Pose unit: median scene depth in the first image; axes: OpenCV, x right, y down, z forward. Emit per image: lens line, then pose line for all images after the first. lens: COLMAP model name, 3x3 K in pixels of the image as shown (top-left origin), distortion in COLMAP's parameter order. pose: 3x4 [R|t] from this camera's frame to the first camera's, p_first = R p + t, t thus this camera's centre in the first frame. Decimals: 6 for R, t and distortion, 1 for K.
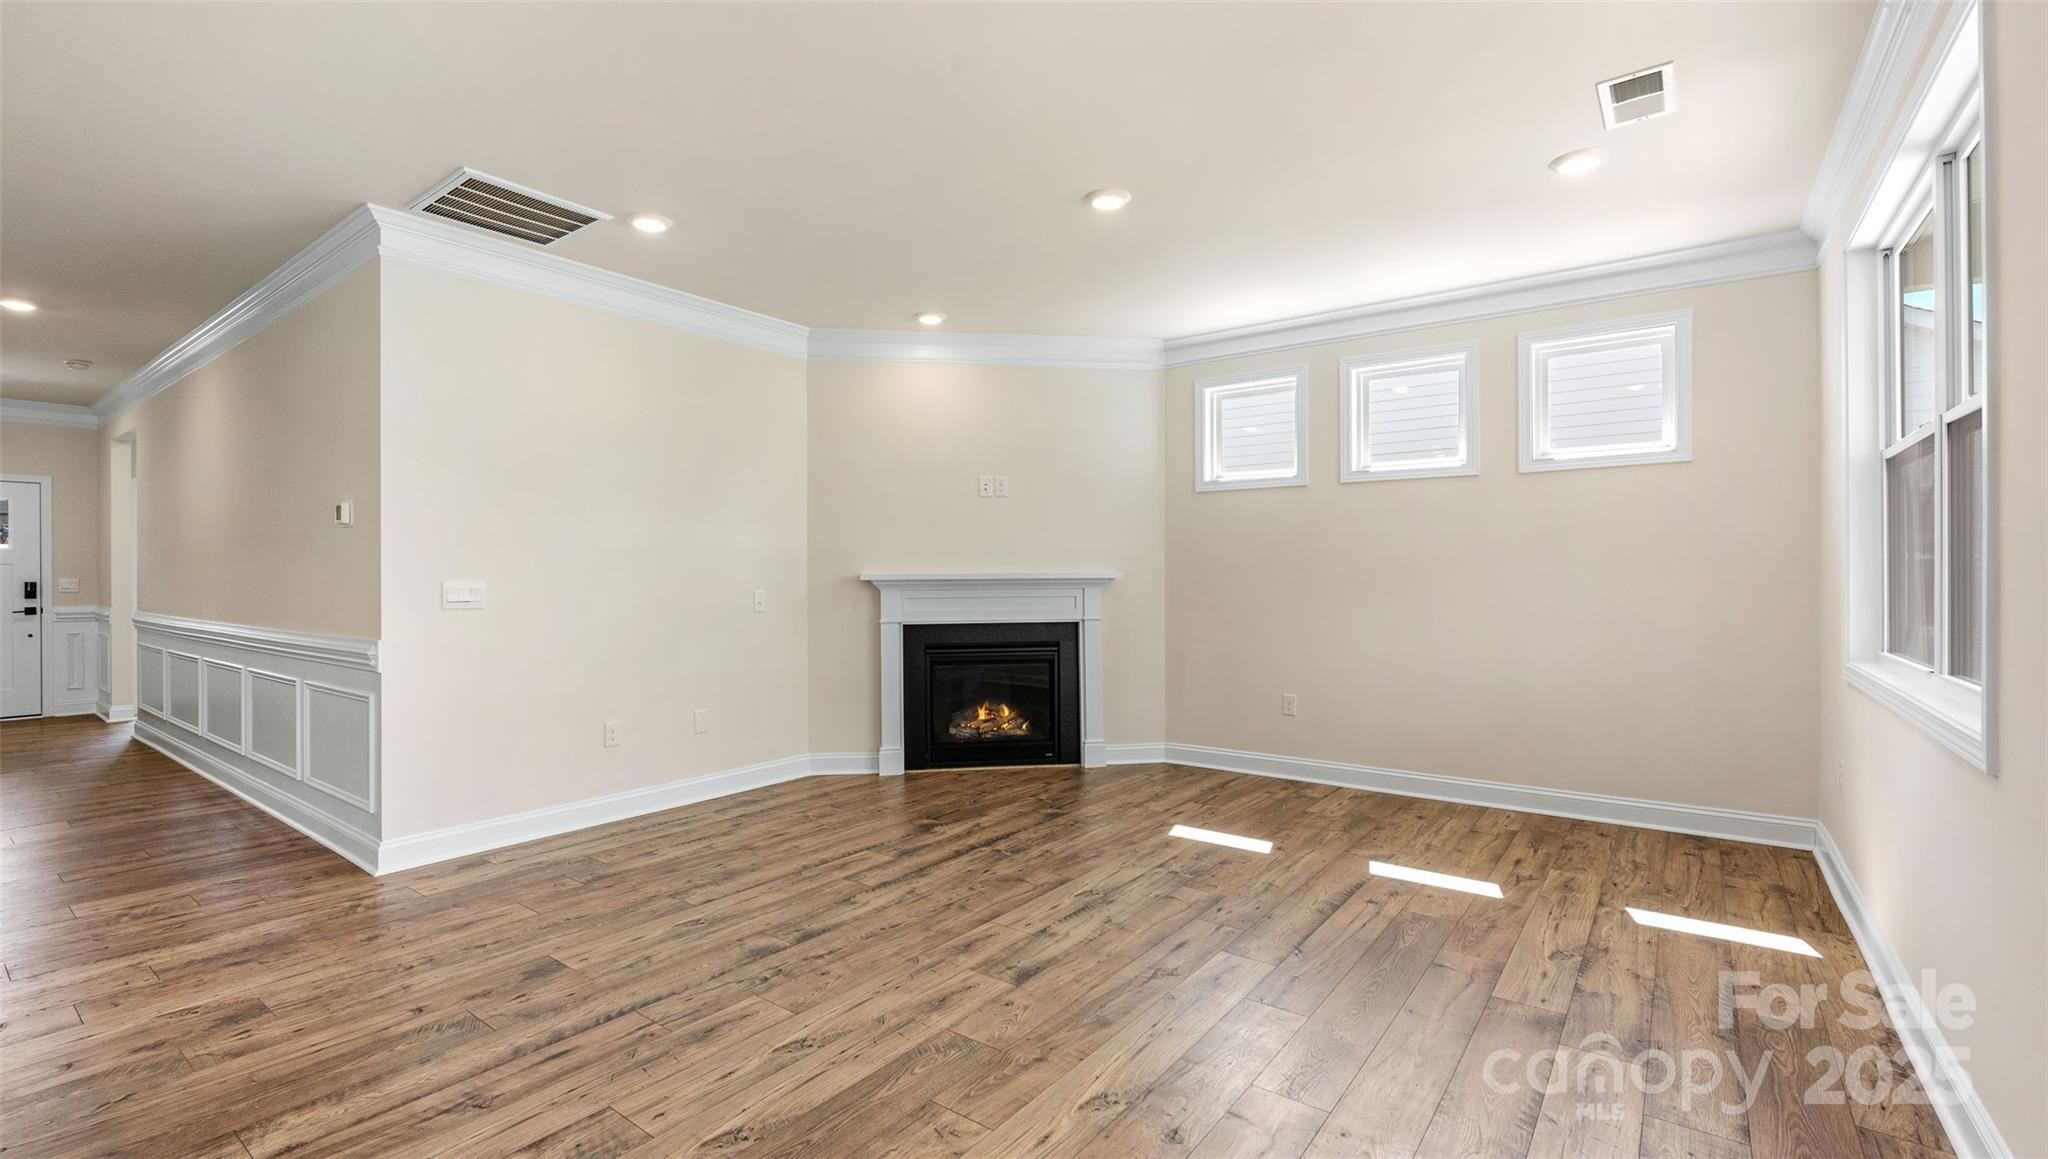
lens RADIAL K [[890.1, 0, 1028.1], [0, 890.1, 578.1], [0, 0, 1]] dist [-0.004404, 0.000583]
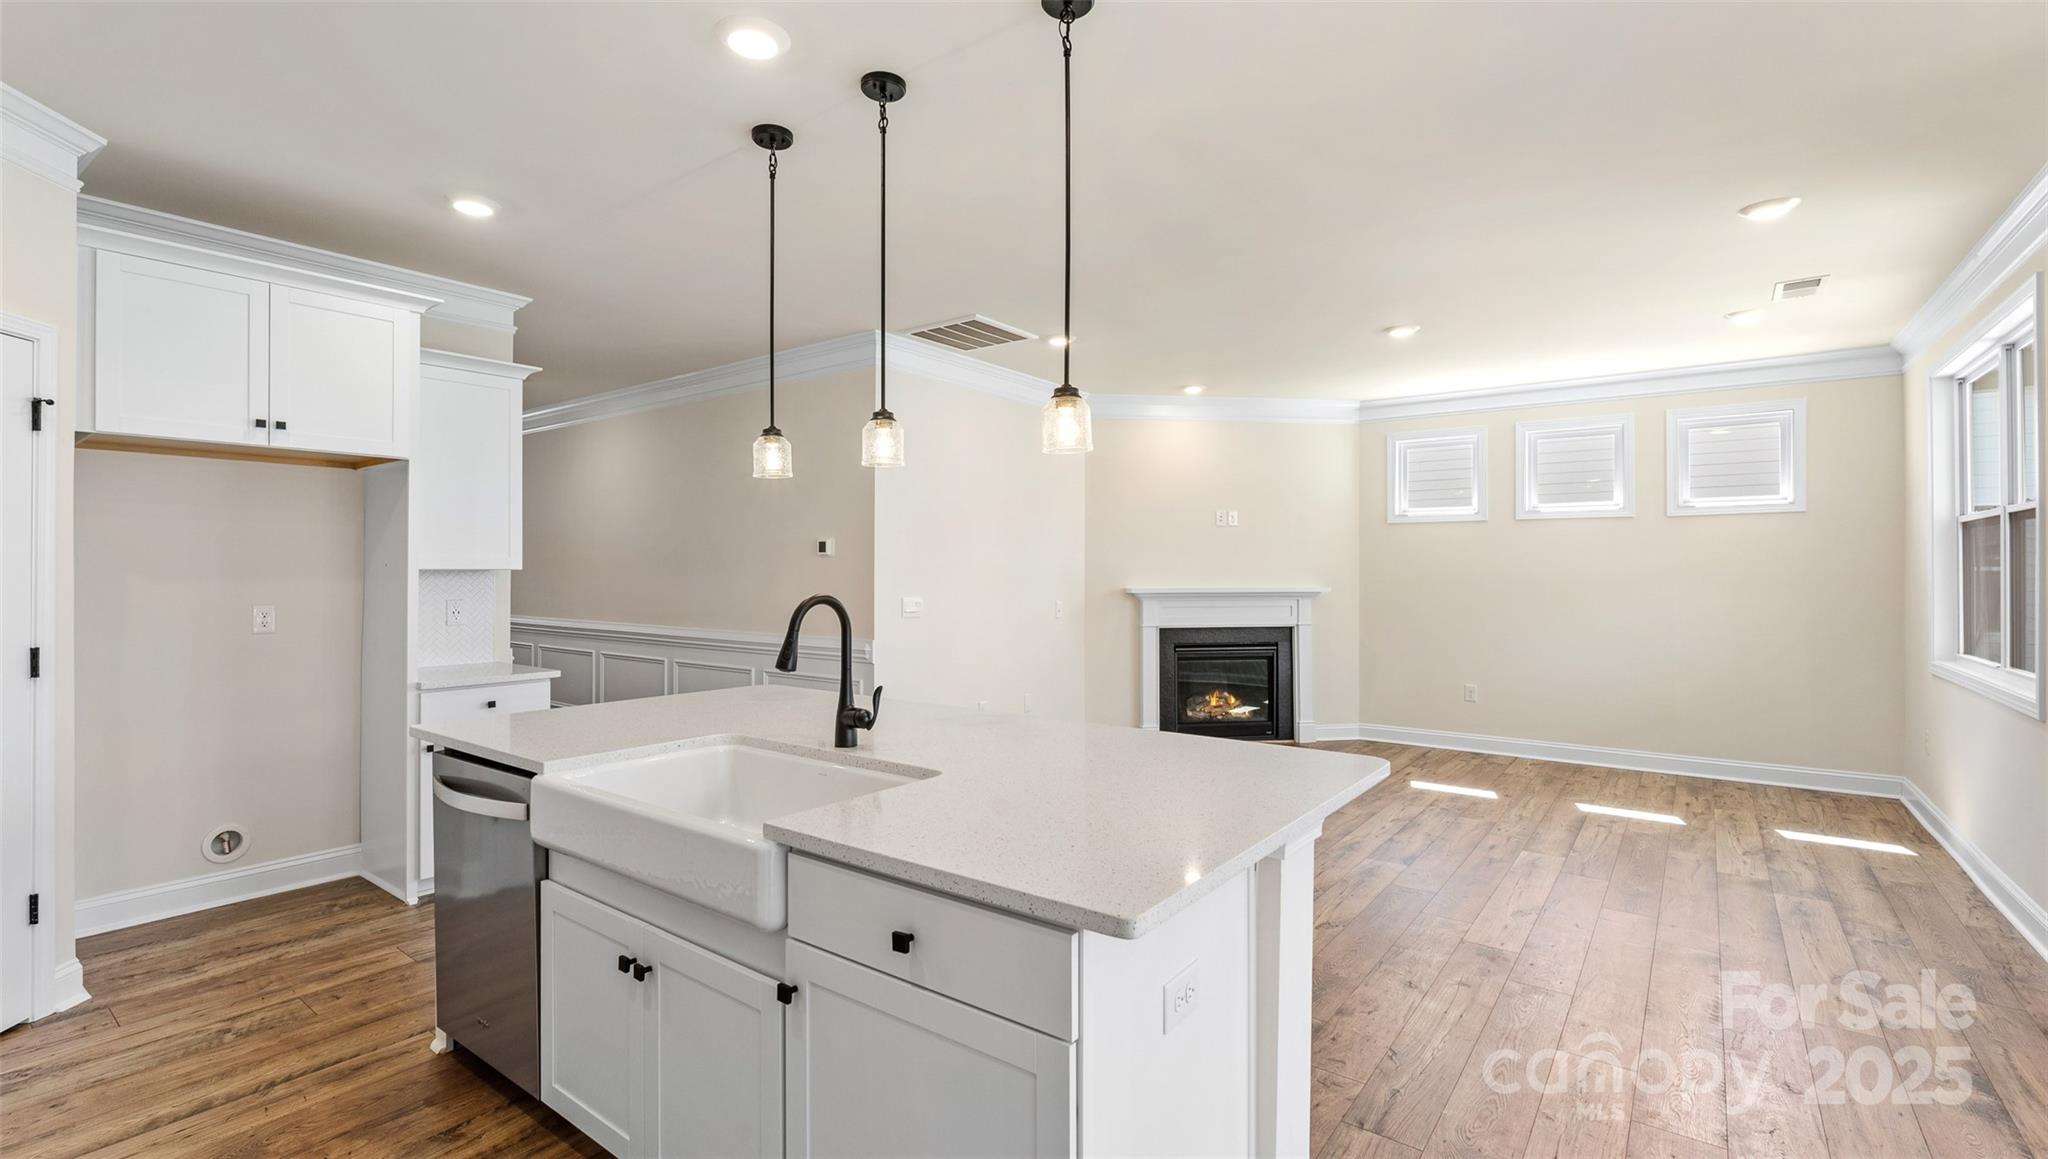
lens RADIAL K [[905.8, 0, 1023.3], [0, 905.8, 568.7], [0, 0, 1]] dist [-0.002363, -0.000319]
pose [[0.999980, 0.004830, -0.004060, -0.435814], [-0.004855, 0.999968, -0.006315, -0.030635], [0.004029, 0.006334, 0.999972, -0.377188]]
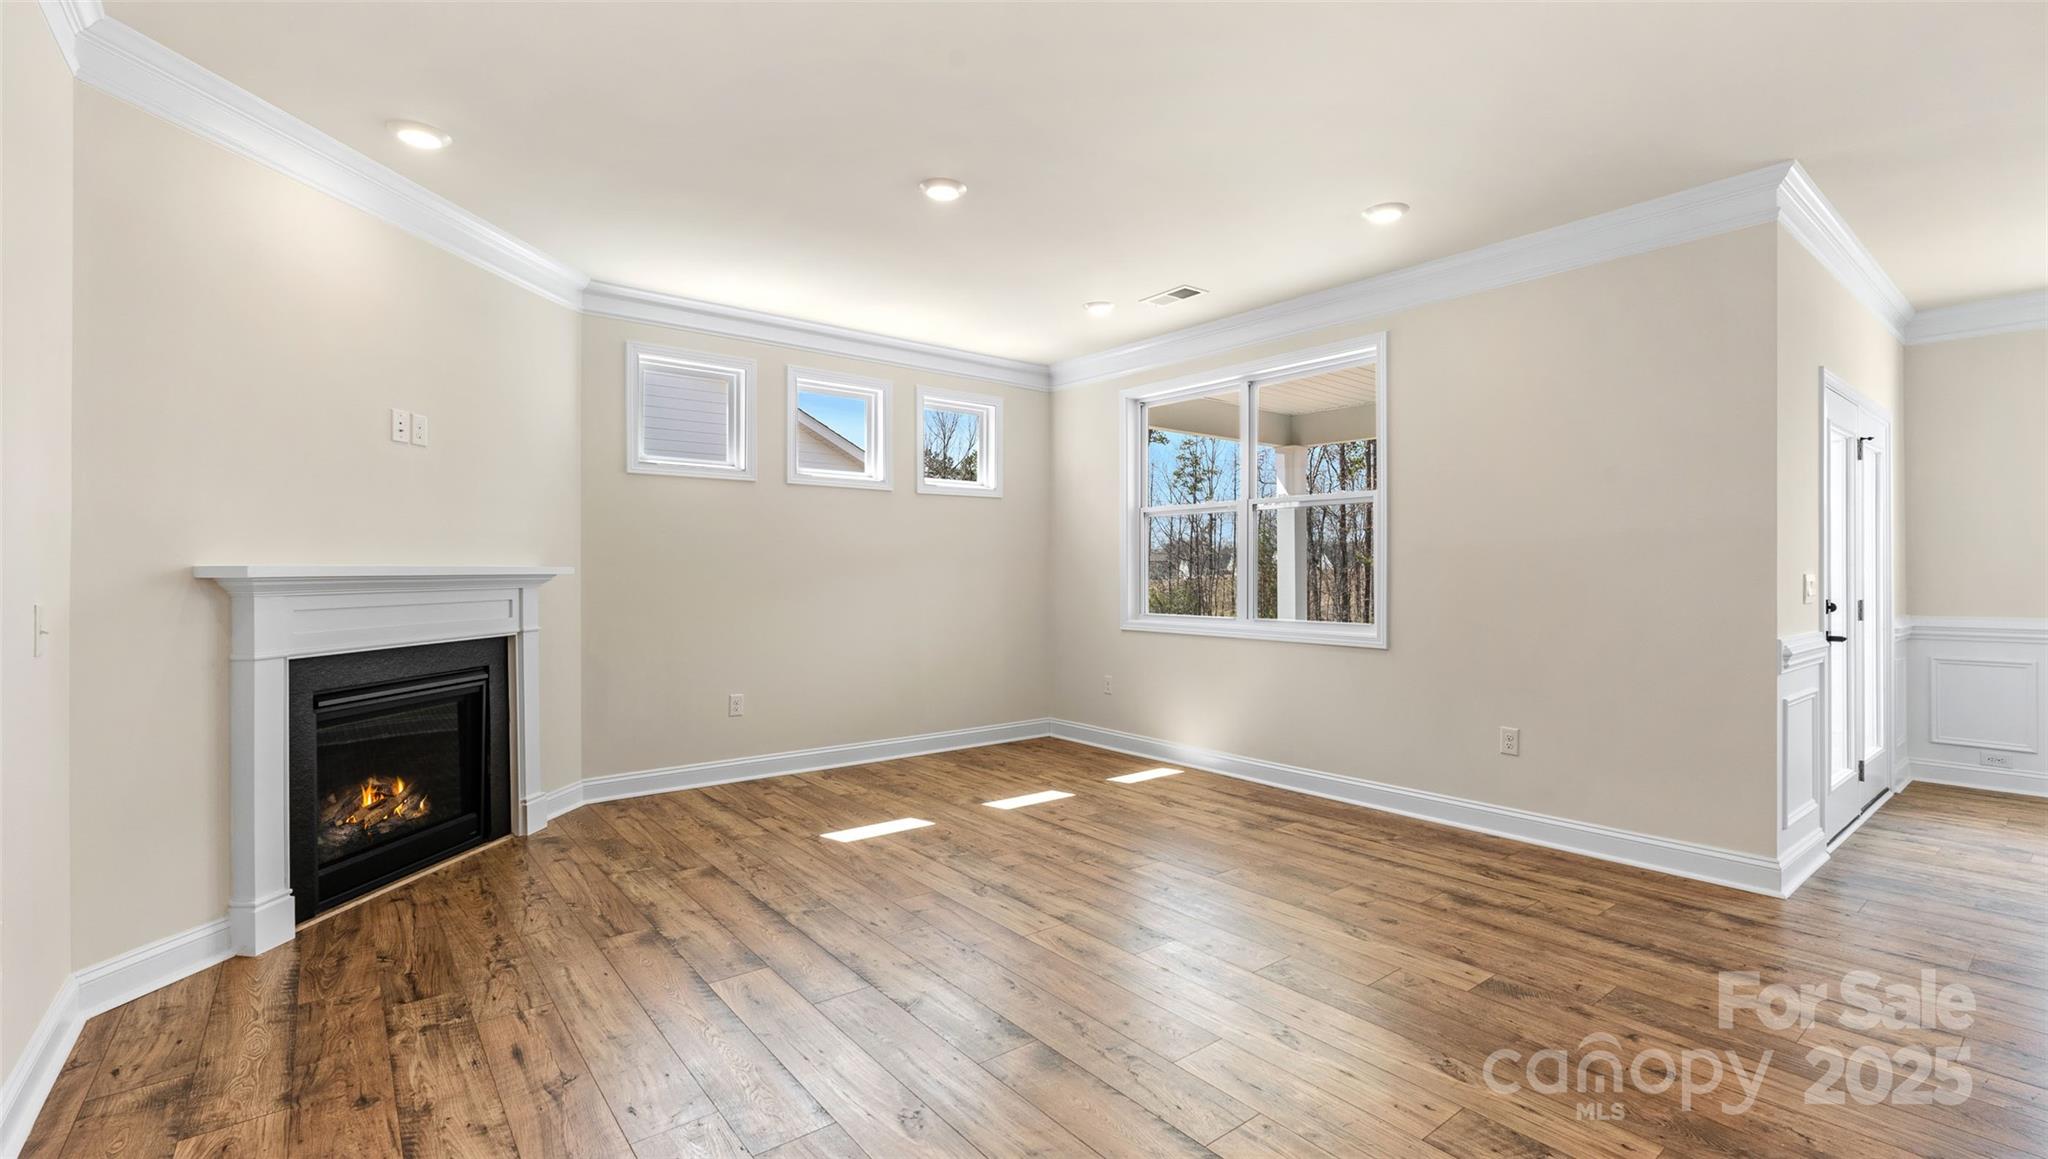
lens RADIAL K [[890.1, 0, 1028.1], [0, 890.1, 578.1], [0, 0, 1]] dist [-0.004404, 0.000583]
pose [[0.250440, -0.001665, 0.968131, -0.726409], [-0.000166, 0.999998, 0.001763, 0.002362], [-0.968132, -0.000602, 0.250439, 0.575410]]
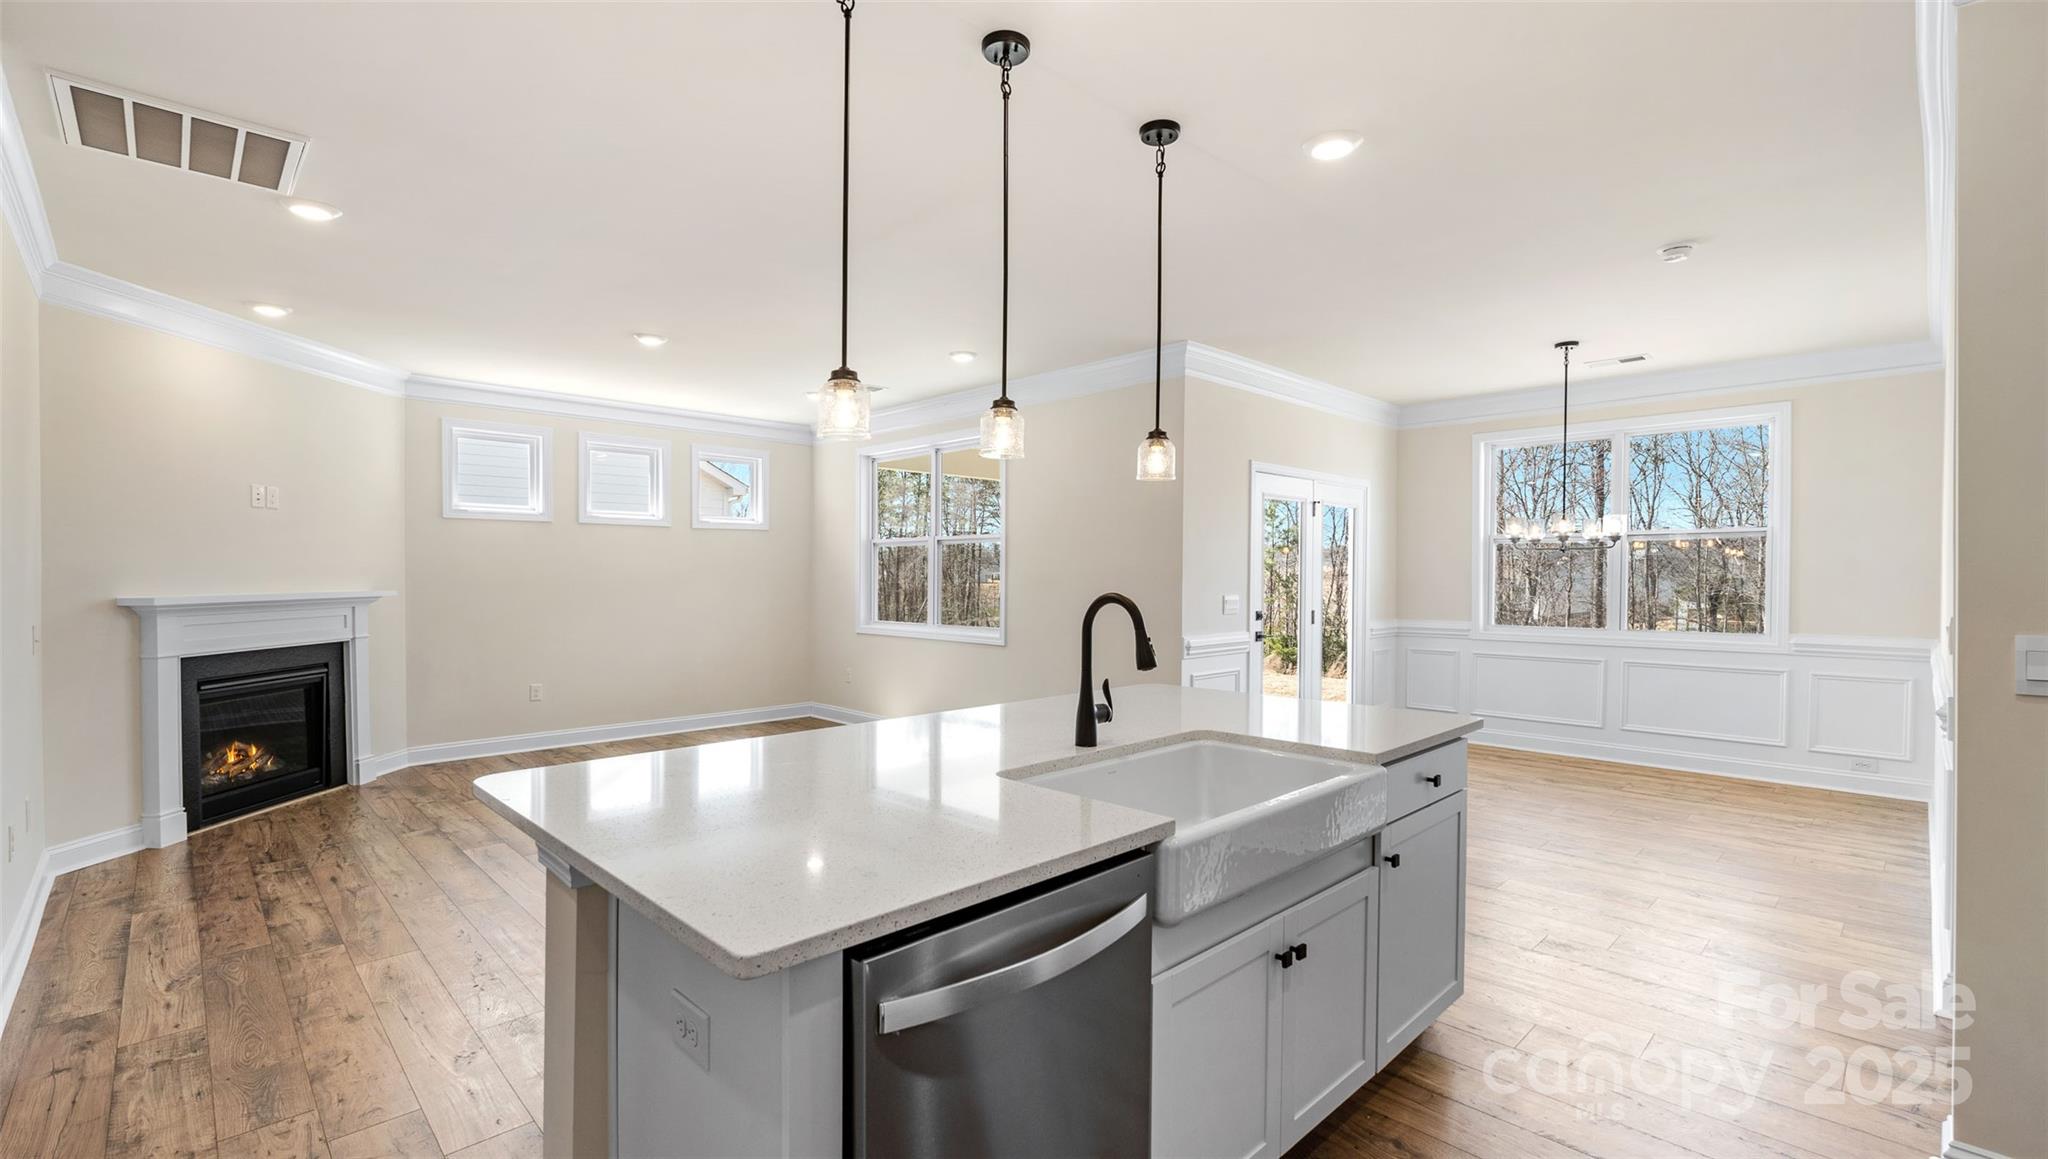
lens RADIAL K [[891.4, 0, 1032.1], [0, 891.4, 588.8], [0, 0, 1]] dist [-0.002424, -0.001038]
pose [[0.152375, -0.012095, 0.988249, -1.098899], [0.000848, 0.999926, 0.012107, -0.027514], [-0.988322, -0.001007, 0.152374, 0.134413]]
